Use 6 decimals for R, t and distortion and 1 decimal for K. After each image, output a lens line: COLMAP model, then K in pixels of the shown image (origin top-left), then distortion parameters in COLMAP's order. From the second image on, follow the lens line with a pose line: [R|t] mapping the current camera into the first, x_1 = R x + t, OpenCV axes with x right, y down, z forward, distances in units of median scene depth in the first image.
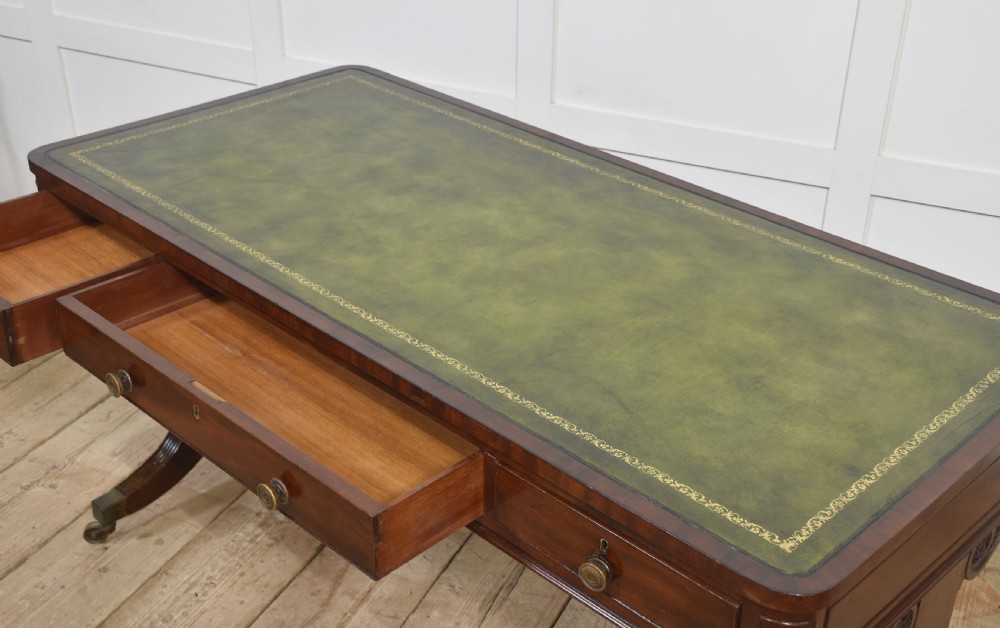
lens RADIAL K [[1213.9, 0, 502.4], [0, 1213.9, 325.3], [0, 0, 1]] dist [0.006111, 0.265683]
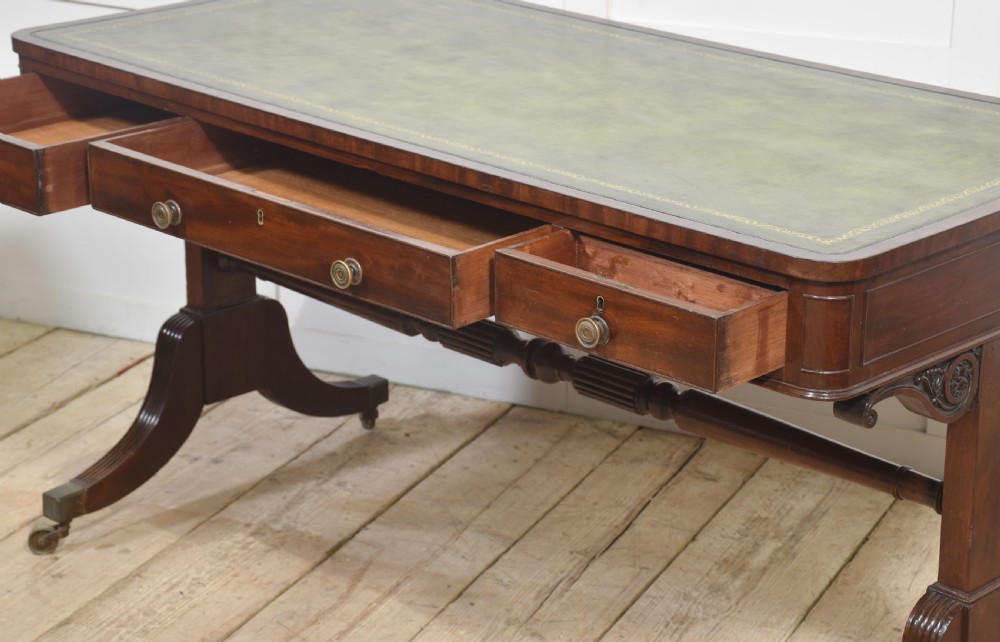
lens RADIAL K [[2368.5, 0, 544.7], [0, 2368.5, 317.8], [0, 0, 1]] dist [0.470531, 0.730917]
pose [[0.999734, -0.018040, 0.014389, -0.030947], [0.020300, 0.984067, -0.176636, 0.322536], [-0.010973, 0.176881, 0.984171, -0.587534]]
